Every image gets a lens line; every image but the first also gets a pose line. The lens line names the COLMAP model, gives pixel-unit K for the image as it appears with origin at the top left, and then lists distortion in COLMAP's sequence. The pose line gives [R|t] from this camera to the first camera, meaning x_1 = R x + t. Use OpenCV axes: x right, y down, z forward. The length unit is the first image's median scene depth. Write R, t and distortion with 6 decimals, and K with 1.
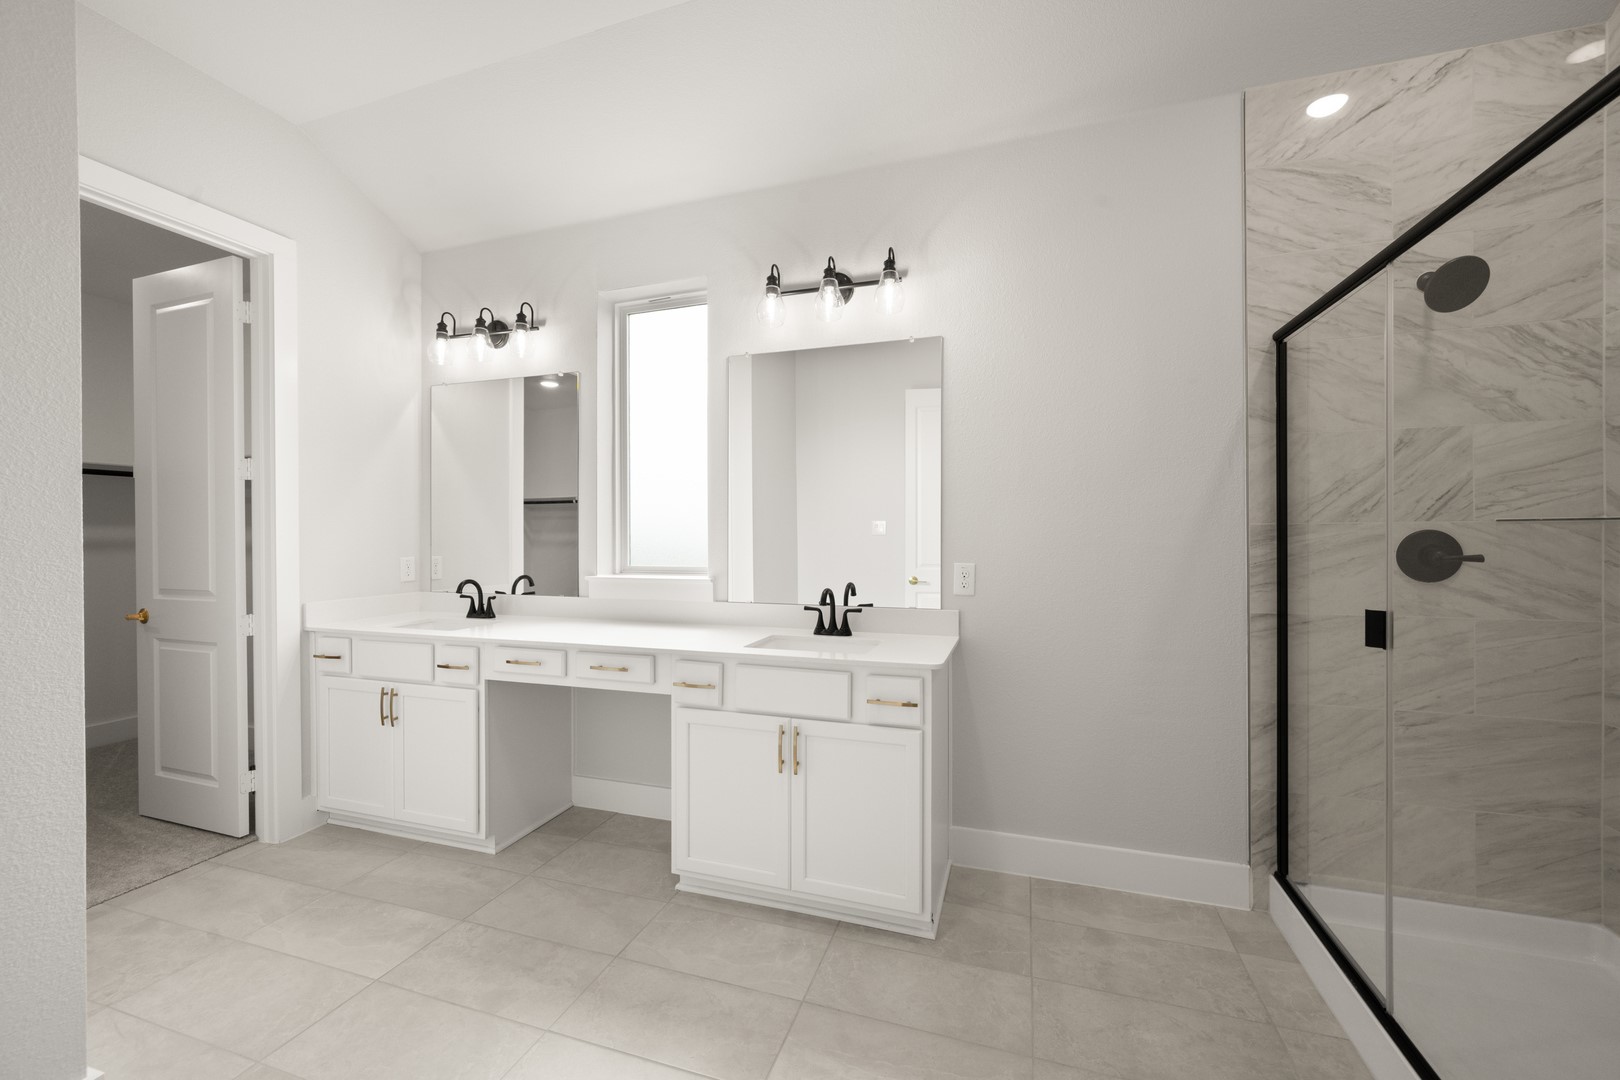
lens RADIAL K [[641.3, 0, 808.1], [0, 641.3, 544.3], [0, 0, 1]] dist [-0.000444, 0.000085]
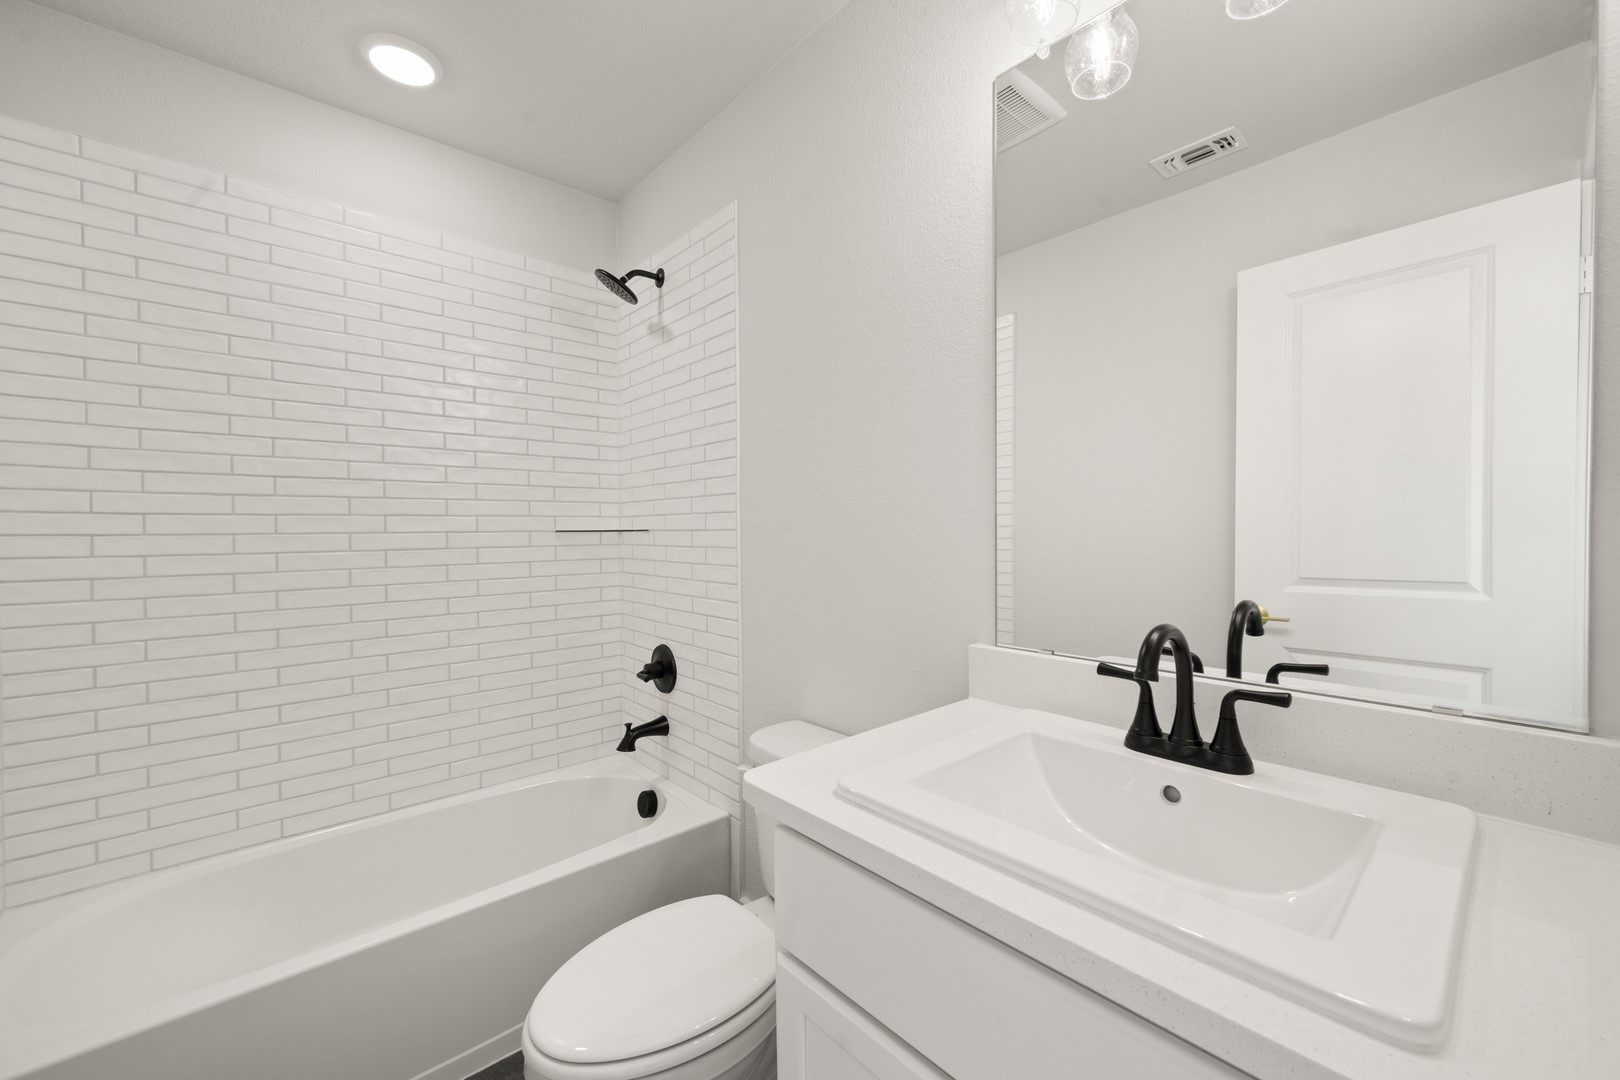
lens RADIAL K [[641.3, 0, 814.1], [0, 641.3, 538.9], [0, 0, 1]] dist [-0.000444, 0.000085]
pose [[0.868870, 0.002808, -0.495032, 0.035235], [0.005783, 0.999858, 0.015823, 0.018220], [0.495006, -0.016611, 0.868731, 0.603960]]
